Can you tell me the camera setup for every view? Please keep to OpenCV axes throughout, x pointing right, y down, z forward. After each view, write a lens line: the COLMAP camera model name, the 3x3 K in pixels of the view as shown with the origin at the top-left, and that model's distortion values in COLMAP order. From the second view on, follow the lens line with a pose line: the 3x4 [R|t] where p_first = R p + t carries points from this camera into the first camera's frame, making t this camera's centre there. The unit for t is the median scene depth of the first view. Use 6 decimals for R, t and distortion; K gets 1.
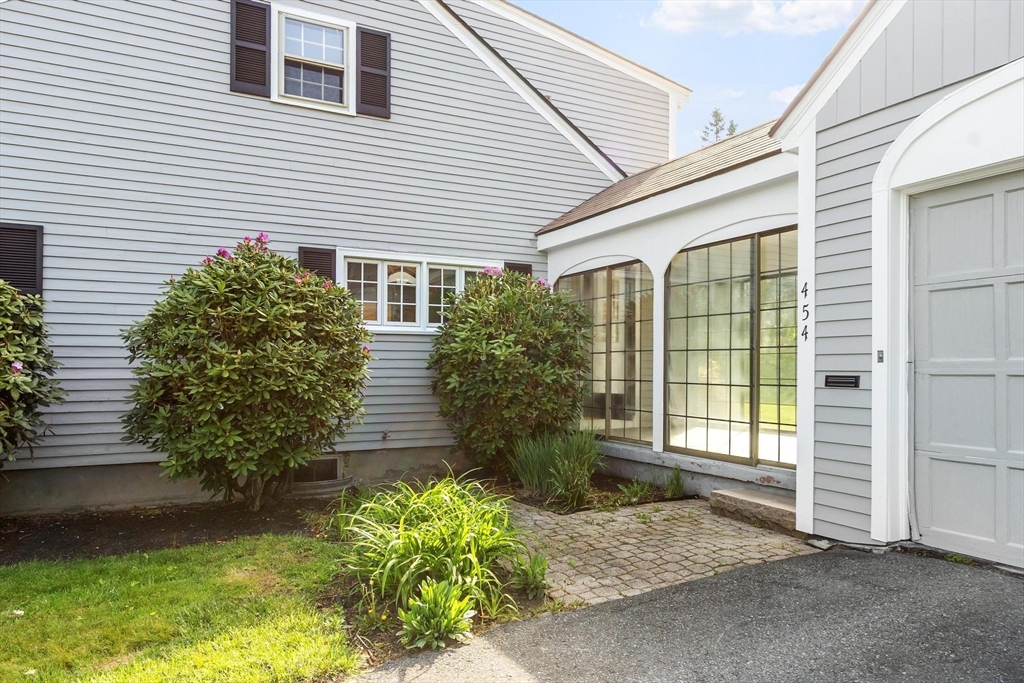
lens RADIAL K [[702.3, 0, 530.8], [0, 702.3, 364.5], [0, 0, 1]] dist [-0.001364, -0.000437]
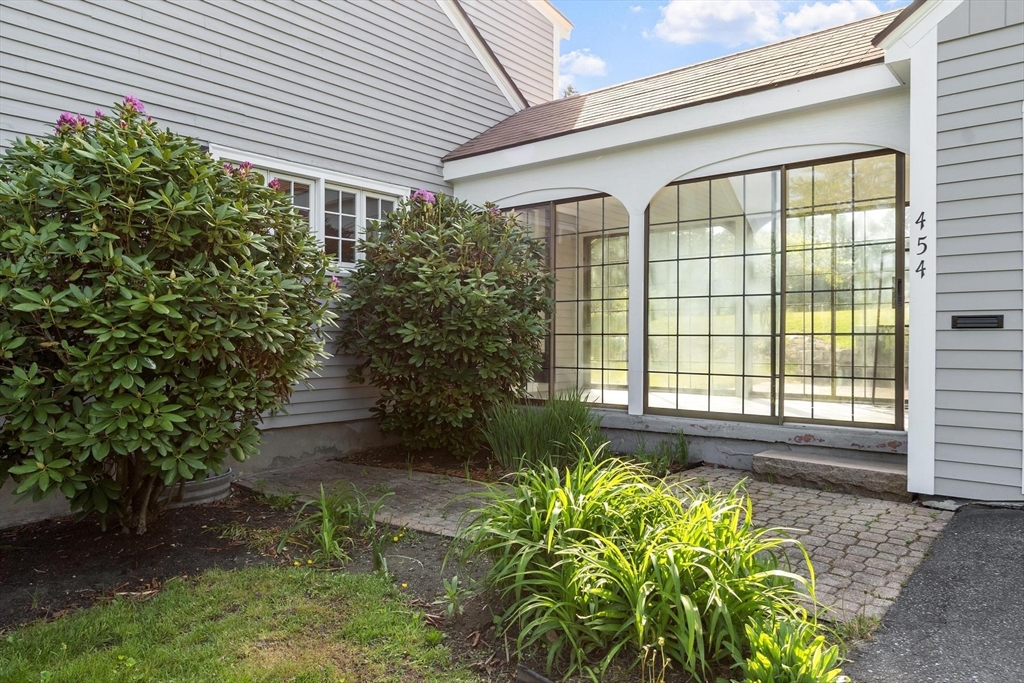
lens RADIAL K [[702.3, 0, 512.1], [0, 702.3, 341.1], [0, 0, 1]] dist [-0.001364, -0.000437]
pose [[0.924122, -0.002299, 0.382089, -0.358854], [0.000289, 0.999986, 0.005319, 0.034826], [-0.382096, -0.004805, 0.924110, 0.318559]]
